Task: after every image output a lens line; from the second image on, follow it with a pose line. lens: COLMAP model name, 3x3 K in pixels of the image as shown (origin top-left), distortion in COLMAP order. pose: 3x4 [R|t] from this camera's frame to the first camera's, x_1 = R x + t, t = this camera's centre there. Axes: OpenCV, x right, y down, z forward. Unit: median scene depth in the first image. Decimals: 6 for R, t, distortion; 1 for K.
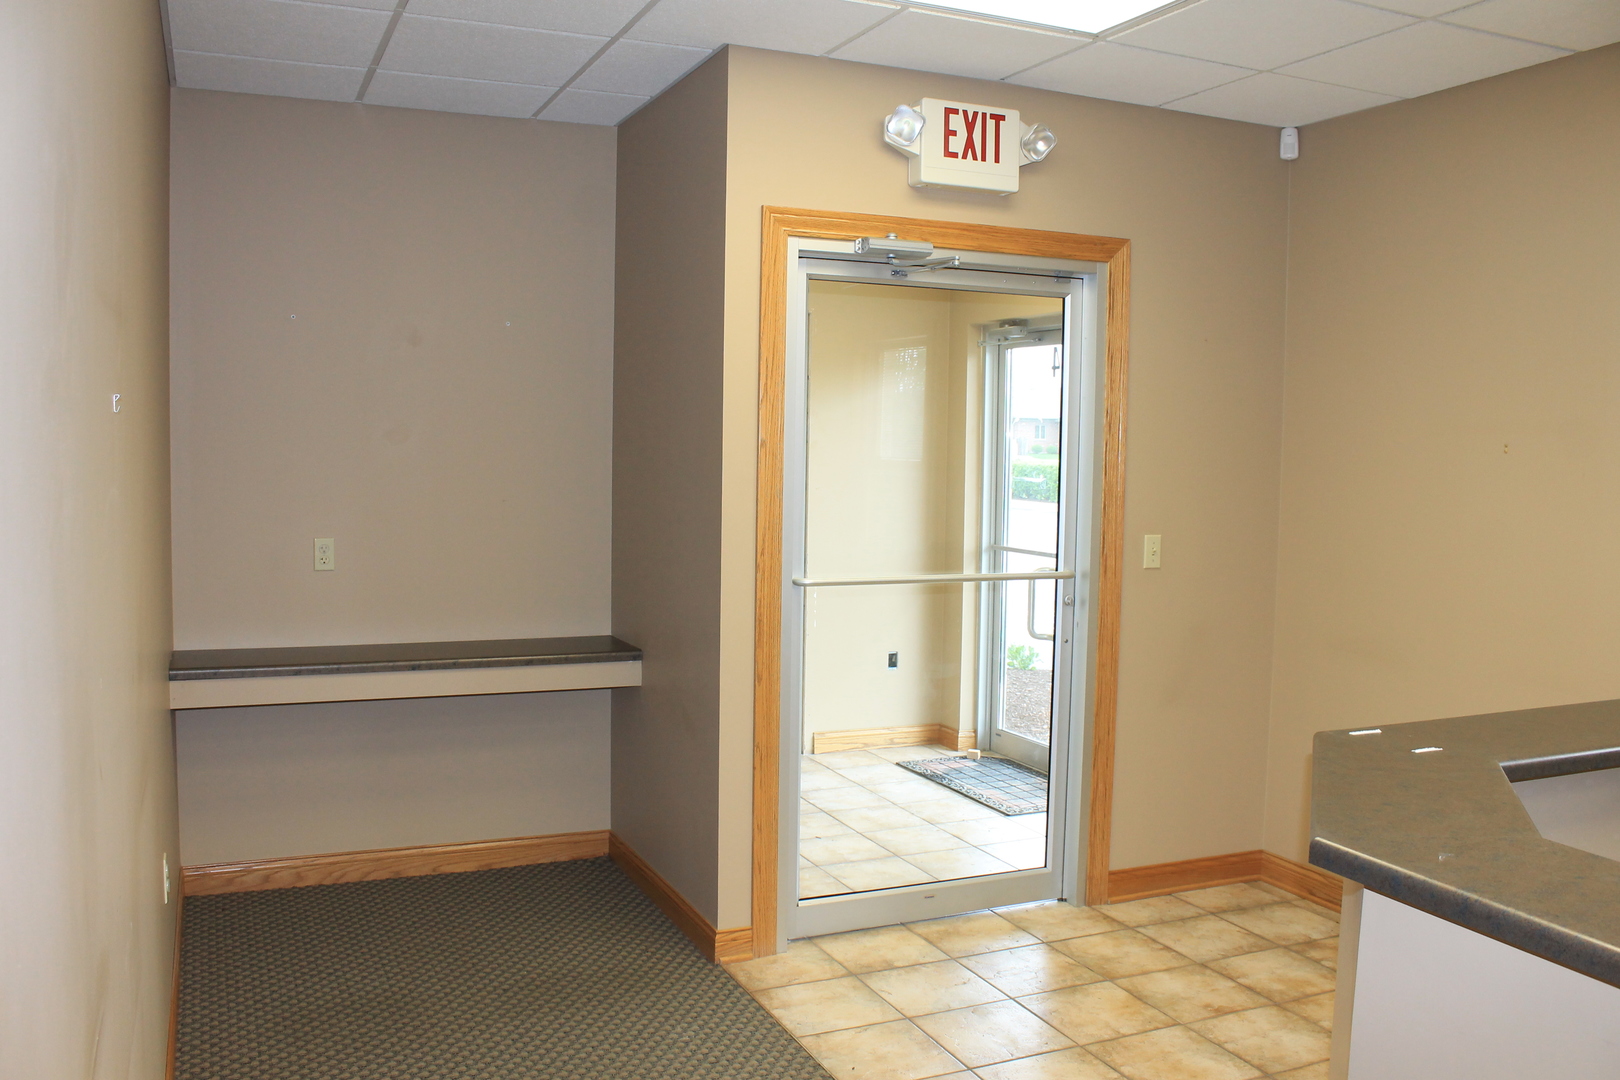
lens RADIAL K [[1392.2, 0, 806.7], [0, 1392.2, 540.0], [0, 0, 1]] dist [-0.158712, 0.131235]
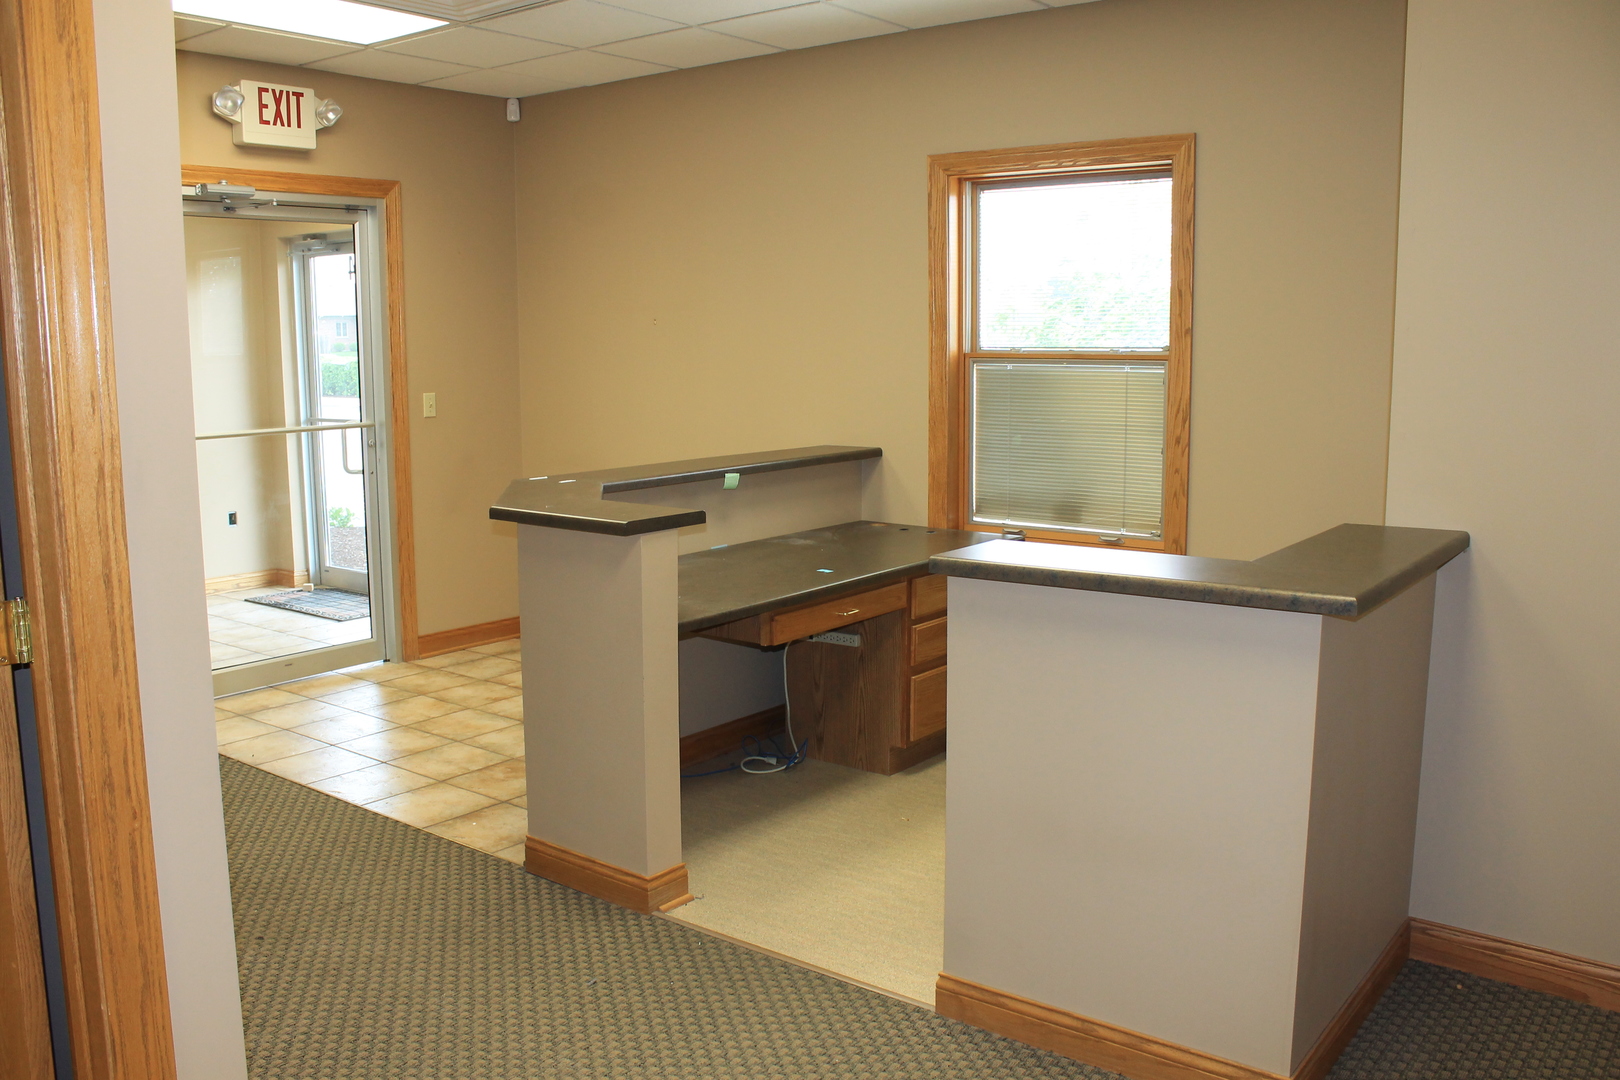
lens RADIAL K [[1392.2, 0, 806.7], [0, 1392.2, 540.0], [0, 0, 1]] dist [-0.158712, 0.131235]
pose [[0.881486, -0.090544, 0.463449, -0.074816], [0.055233, 0.994478, 0.089238, 0.042841], [-0.468970, -0.053065, 0.881619, -0.438648]]
